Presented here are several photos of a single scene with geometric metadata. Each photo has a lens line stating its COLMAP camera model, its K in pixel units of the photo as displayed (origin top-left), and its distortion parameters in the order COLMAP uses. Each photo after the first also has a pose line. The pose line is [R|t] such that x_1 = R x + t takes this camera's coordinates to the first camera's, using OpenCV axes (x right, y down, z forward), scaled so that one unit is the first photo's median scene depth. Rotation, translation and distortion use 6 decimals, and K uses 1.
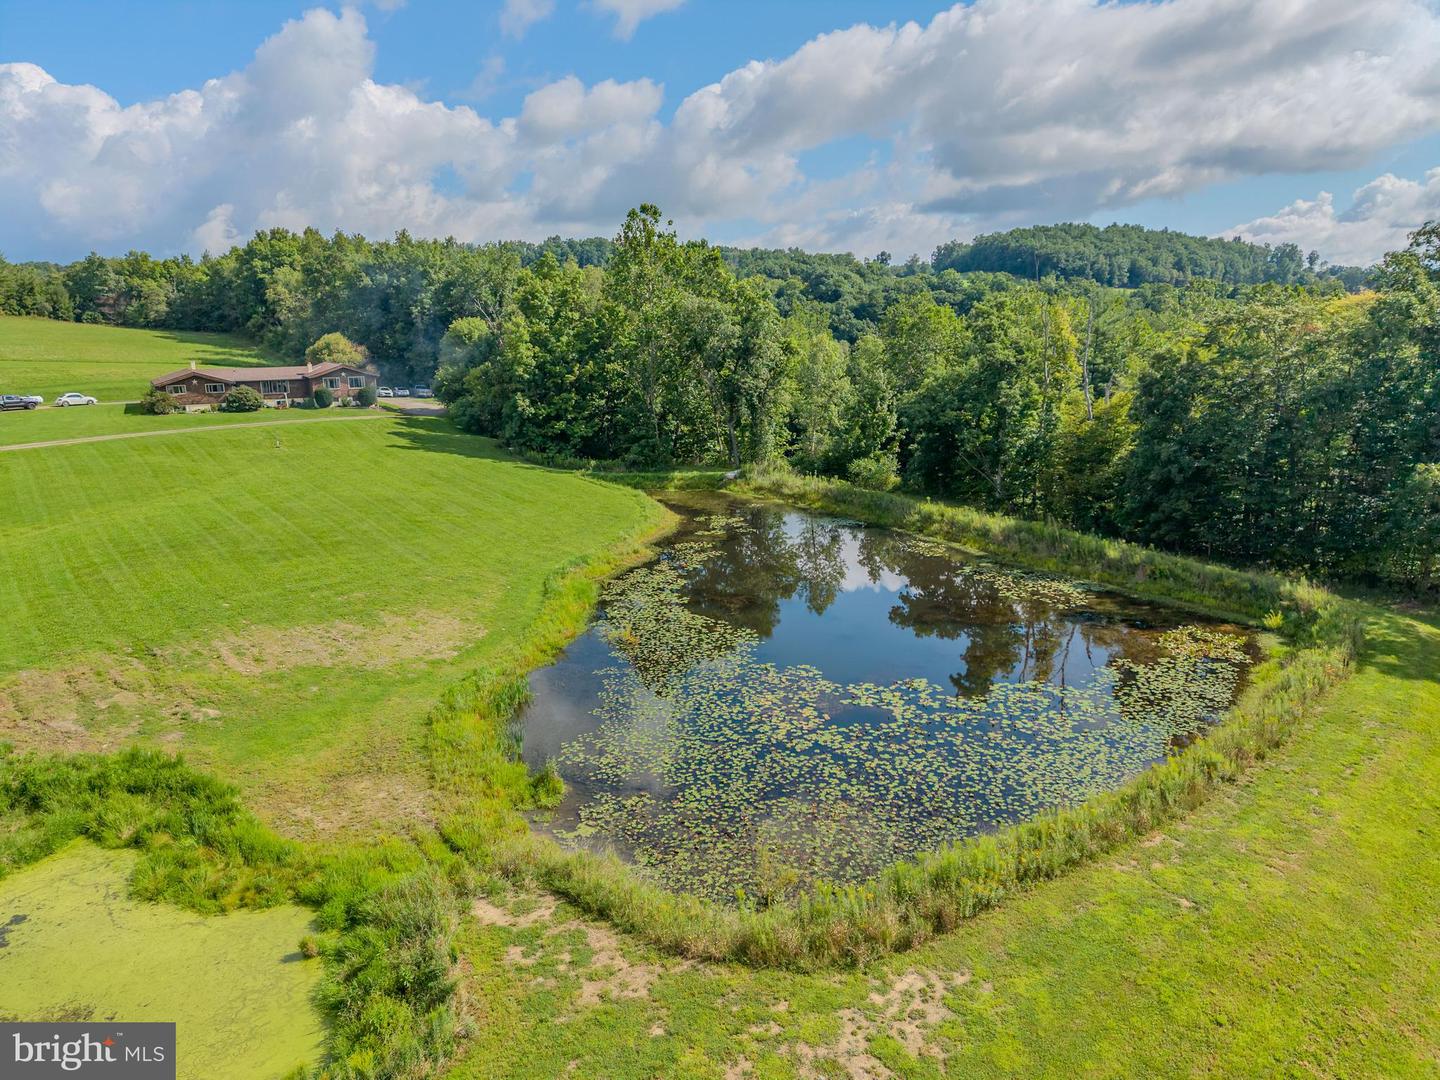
lens RADIAL K [[972.5, 0, 720.0], [0, 972.5, 540.0], [0, 0, 1]] dist [0.047537, -0.054010]
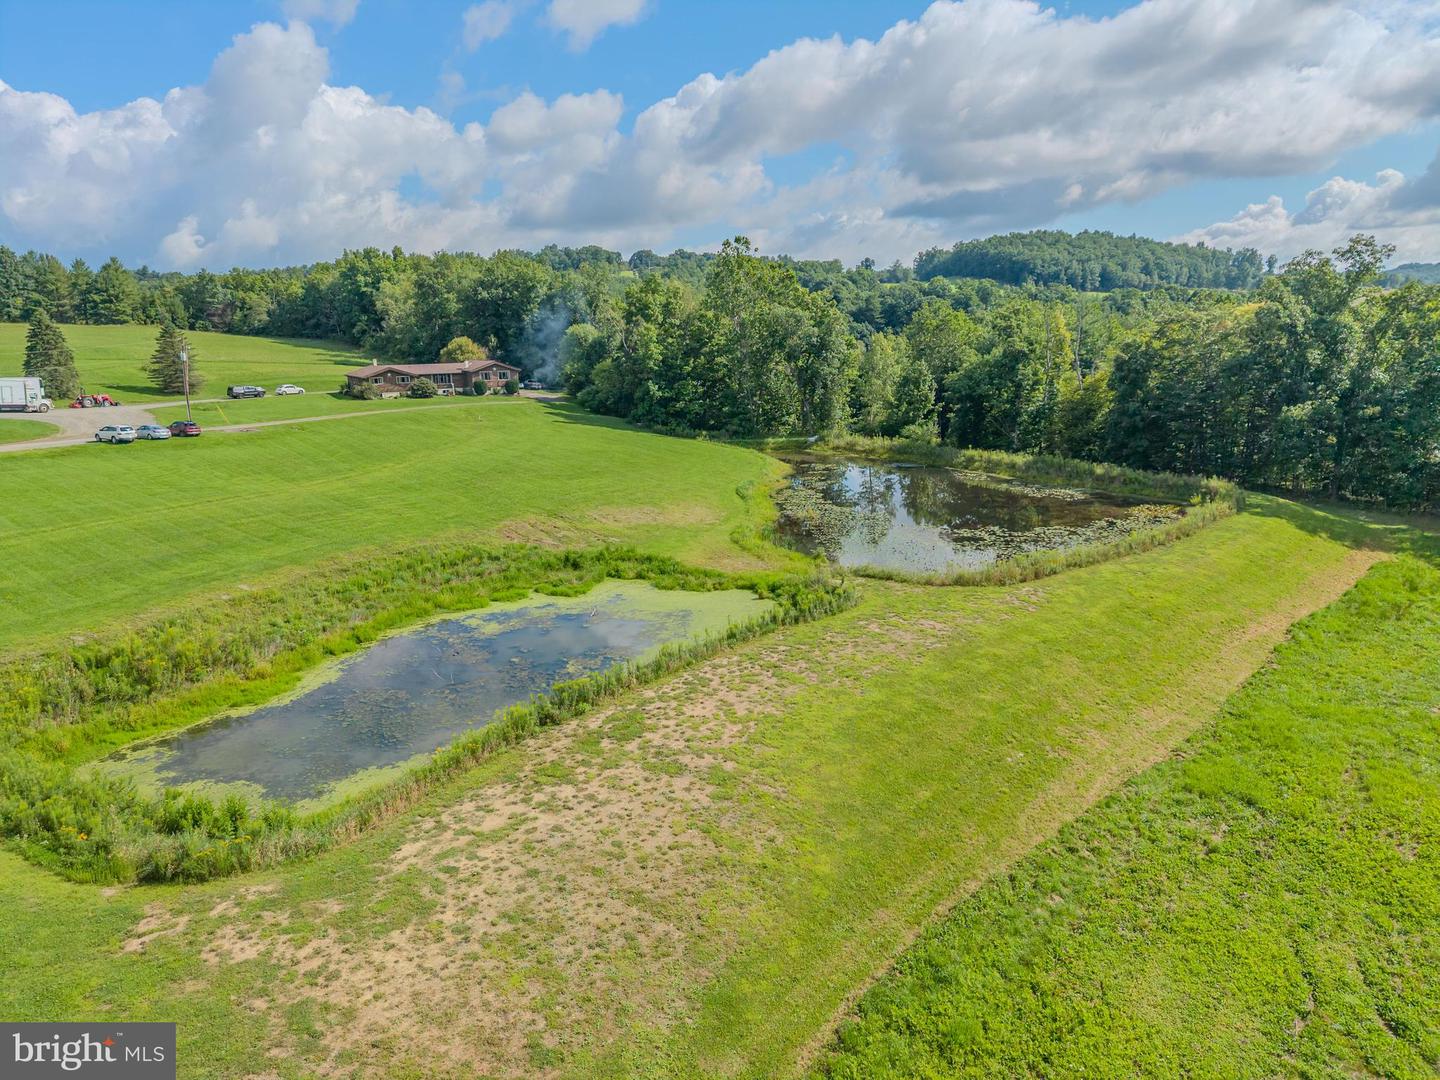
lens RADIAL K [[987.4, 0, 720.0], [0, 987.4, 540.0], [0, 0, 1]] dist [0.061909, -0.093440]
pose [[0.999519, -0.013686, 0.027837, -0.145376], [0.013901, 0.999875, -0.007531, 0.074924], [-0.027730, 0.007914, 0.999584, -0.331311]]
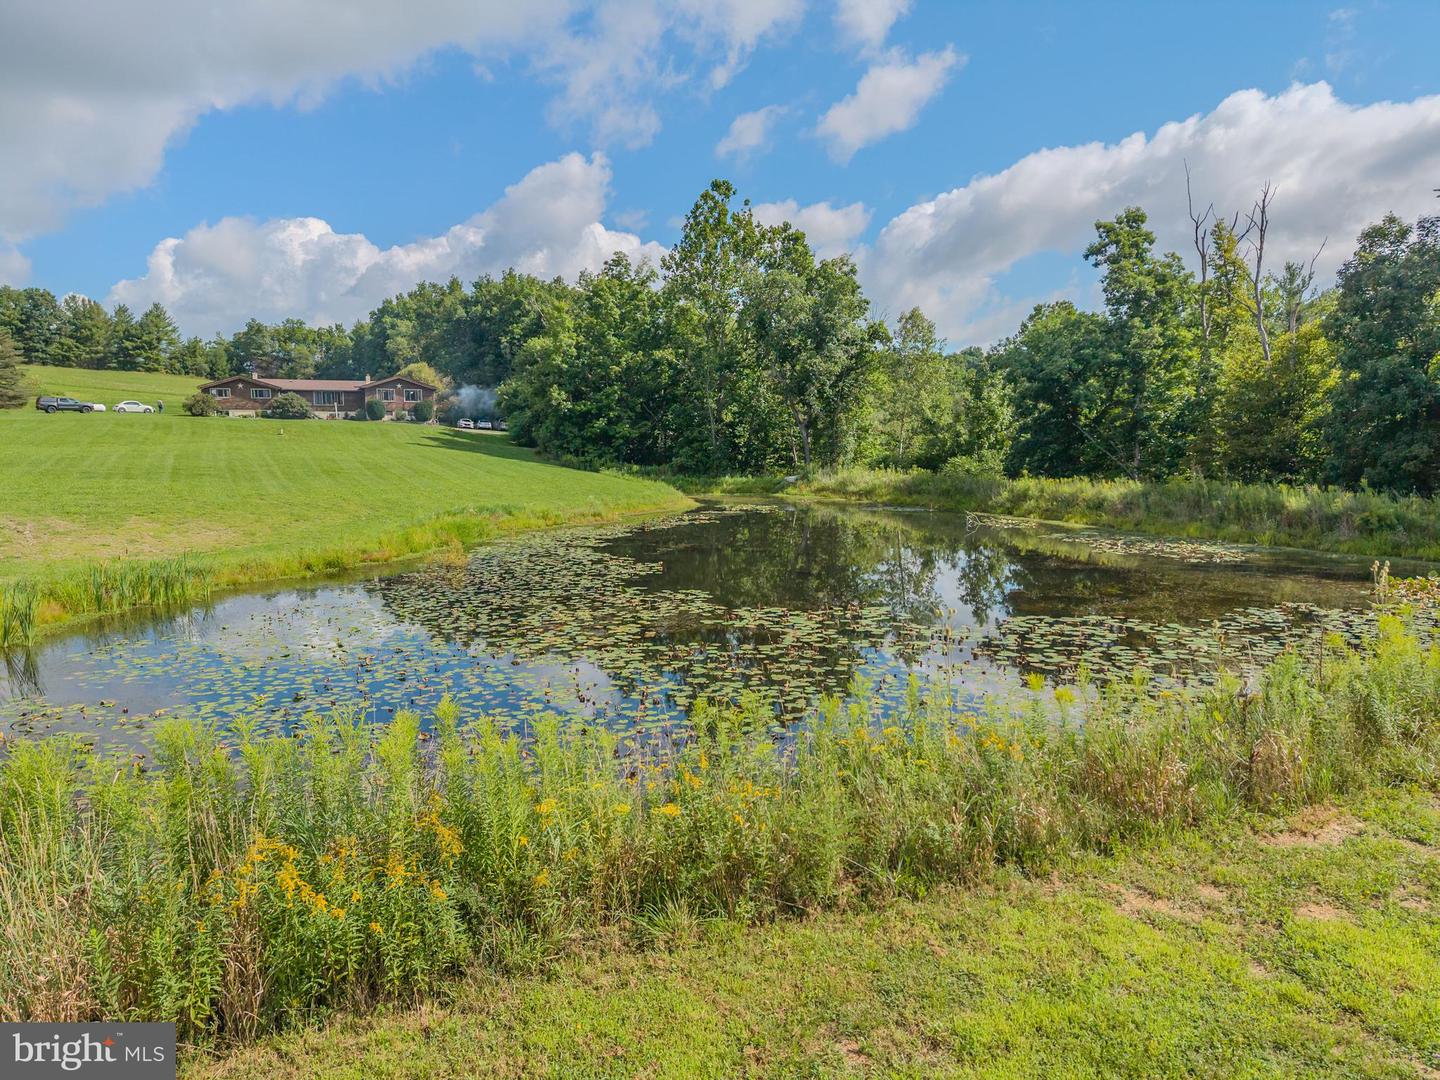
lens RADIAL K [[969.8, 0, 720.0], [0, 969.8, 540.0], [0, 0, 1]] dist [0.011502, 0.001190]
pose [[0.982755, 0.026073, -0.183065, 0.093366], [-0.048076, 0.991991, -0.116802, 0.074778], [0.178553, 0.123589, 0.976138, 0.199928]]
